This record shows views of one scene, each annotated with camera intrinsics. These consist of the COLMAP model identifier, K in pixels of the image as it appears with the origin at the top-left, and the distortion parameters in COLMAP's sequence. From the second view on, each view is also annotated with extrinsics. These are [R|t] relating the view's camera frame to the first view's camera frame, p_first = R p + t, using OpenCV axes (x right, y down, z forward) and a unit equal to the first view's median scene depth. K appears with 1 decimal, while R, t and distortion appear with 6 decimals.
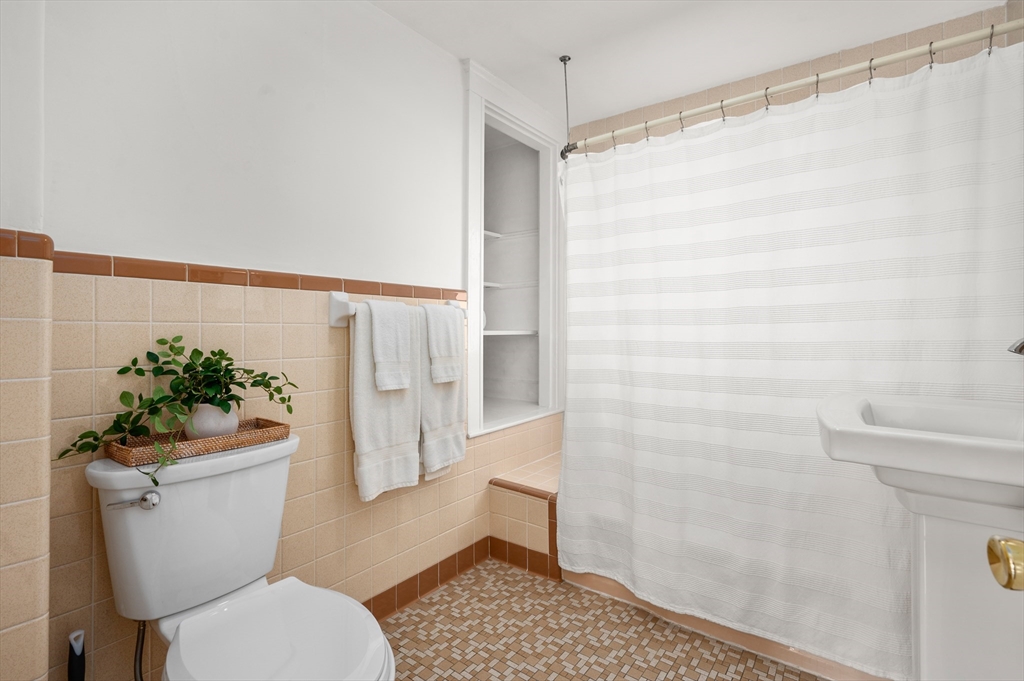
lens RADIAL K [[480.2, 0, 512.3], [0, 480.2, 329.7], [0, 0, 1]] dist [0.000160, 0.000098]
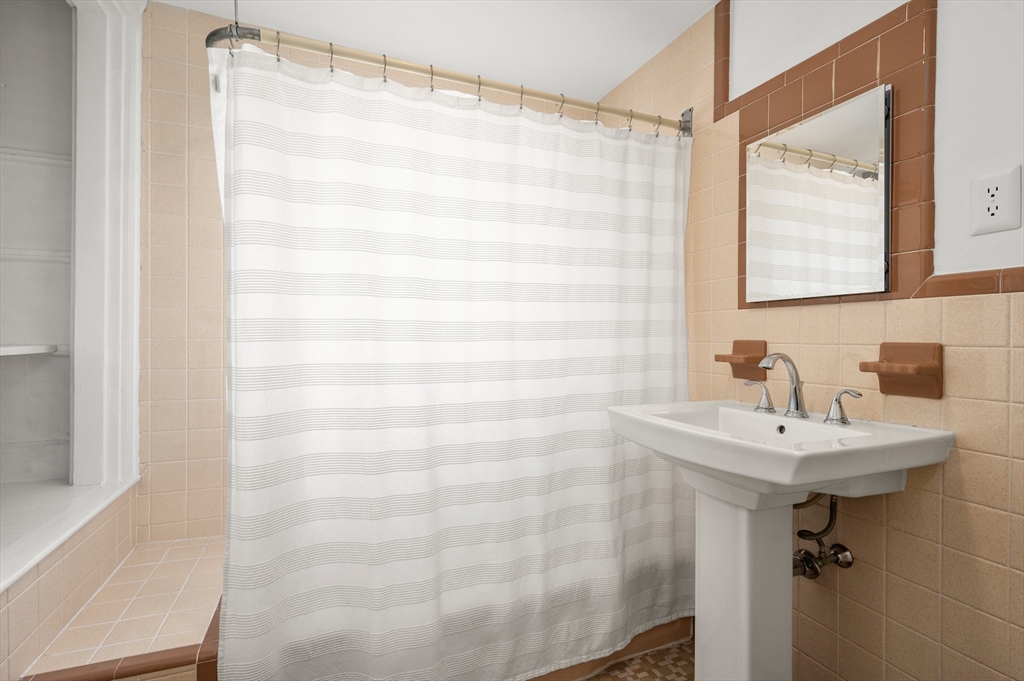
lens RADIAL K [[461.5, 0, 512.0], [0, 461.5, 340.5], [0, 0, 1]] dist [0.000385, 0.000046]
pose [[0.514077, -0.004567, 0.857732, -0.194514], [-0.006596, 0.999935, 0.009277, -0.016906], [-0.857719, -0.010427, 0.514014, 0.444935]]
